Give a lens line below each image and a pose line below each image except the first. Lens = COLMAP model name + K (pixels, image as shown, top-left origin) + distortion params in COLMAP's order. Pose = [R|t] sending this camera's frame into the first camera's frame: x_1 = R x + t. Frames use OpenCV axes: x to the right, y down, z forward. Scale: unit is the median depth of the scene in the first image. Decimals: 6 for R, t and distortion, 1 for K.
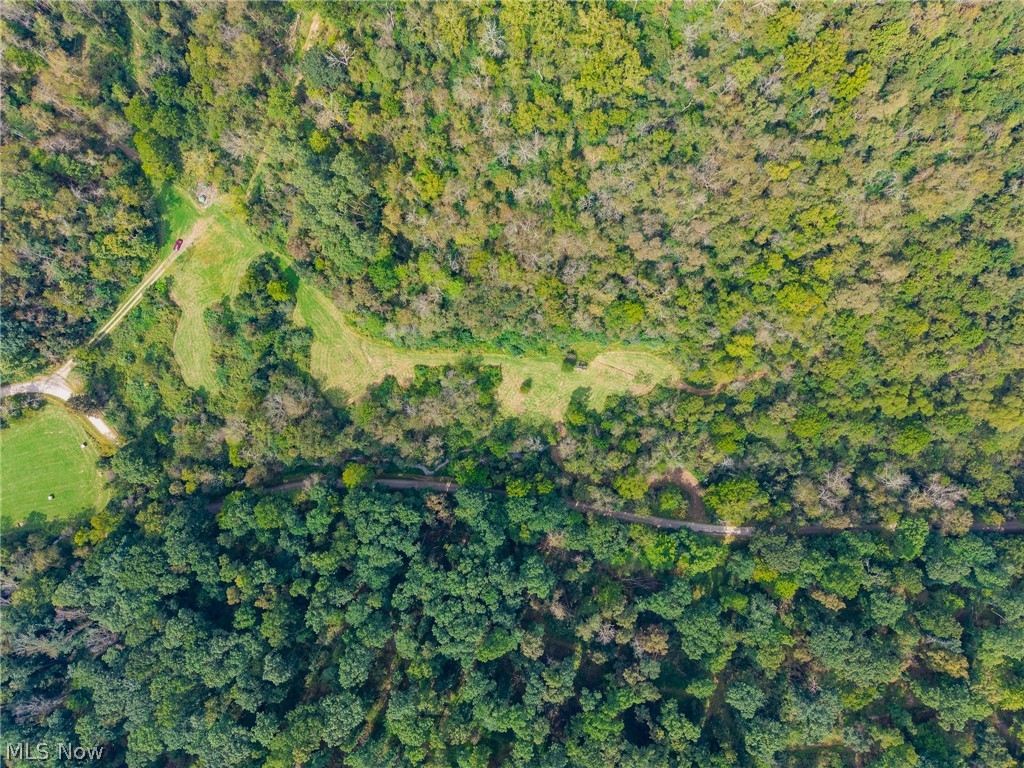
lens RADIAL K [[708.2, 0, 512.0], [0, 708.2, 384.0], [0, 0, 1]] dist [0.071769, -0.063988]
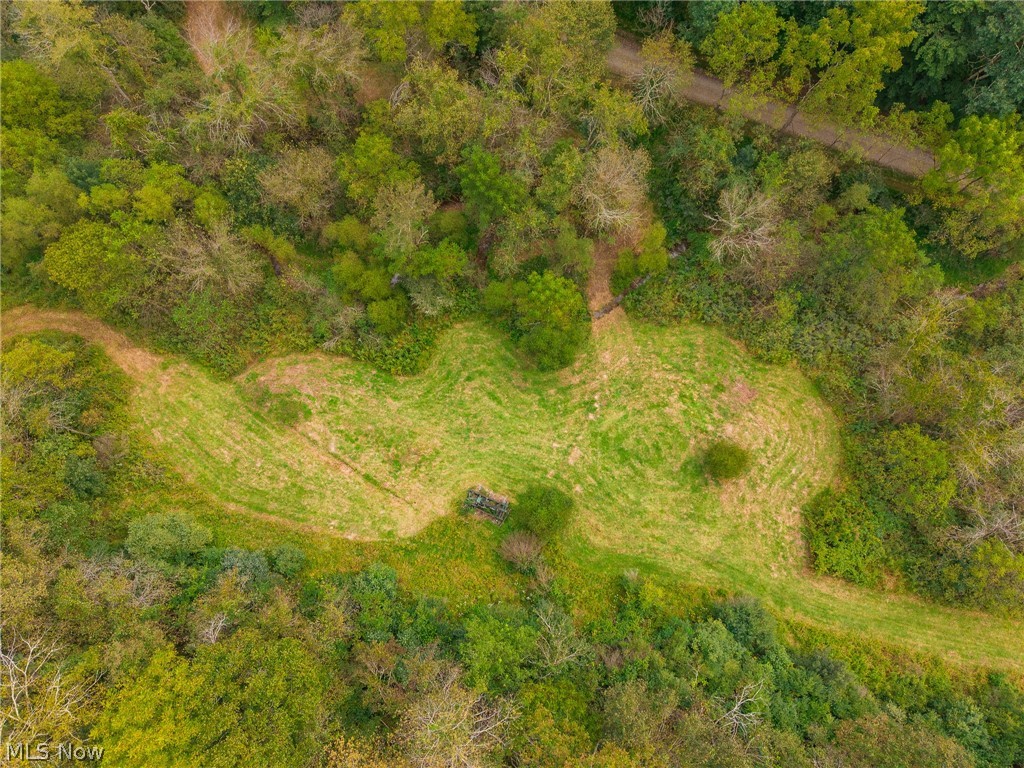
lens RADIAL K [[708.2, 0, 512.0], [0, 708.2, 384.0], [0, 0, 1]] dist [0.071769, -0.063988]
pose [[-0.977030, -0.194078, 0.088014, 0.076352], [0.201148, -0.976278, 0.080134, -0.003318], [0.070373, 0.095997, 0.992891, 0.747631]]
